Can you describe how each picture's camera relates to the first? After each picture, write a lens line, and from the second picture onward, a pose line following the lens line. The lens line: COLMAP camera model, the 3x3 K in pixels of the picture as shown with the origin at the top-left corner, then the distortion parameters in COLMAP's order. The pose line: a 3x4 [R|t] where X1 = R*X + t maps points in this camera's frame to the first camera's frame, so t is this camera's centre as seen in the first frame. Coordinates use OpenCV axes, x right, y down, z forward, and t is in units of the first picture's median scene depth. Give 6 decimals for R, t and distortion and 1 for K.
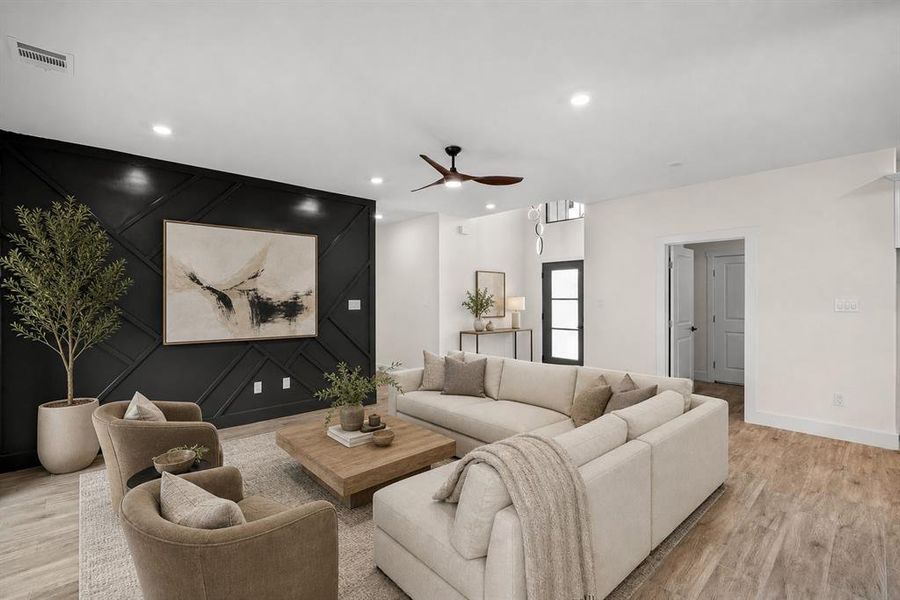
lens RADIAL K [[402.4, 0, 447.4], [0, 402.4, 294.0], [0, 0, 1]] dist [-0.000841, 0.000264]
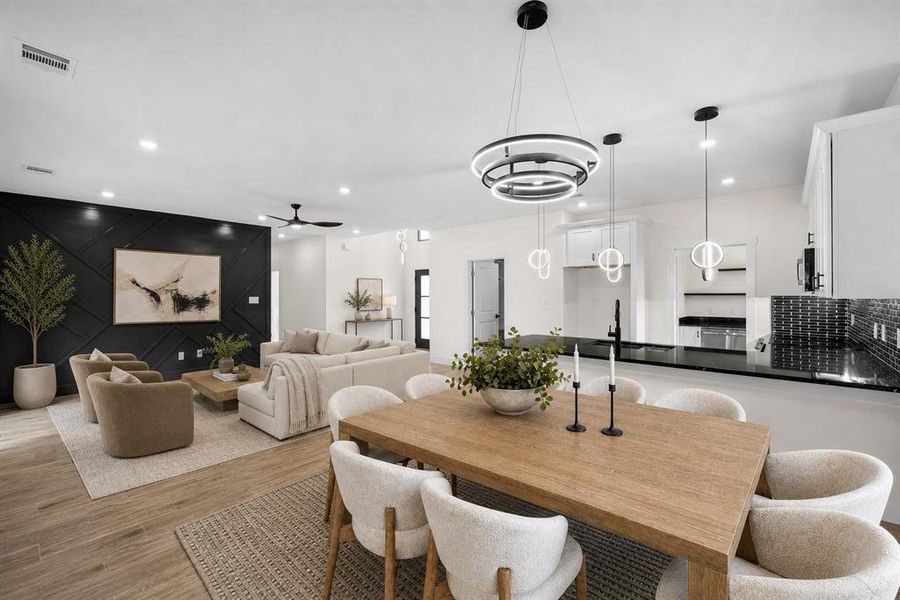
lens RADIAL K [[402.4, 0, 452.3], [0, 402.4, 301.7], [0, 0, 1]] dist [-0.000841, 0.000264]
pose [[0.997523, 0.003184, 0.070269, 0.454066], [-0.004532, 0.999809, 0.019021, 0.000865], [-0.070195, -0.019292, 0.997347, -0.591983]]
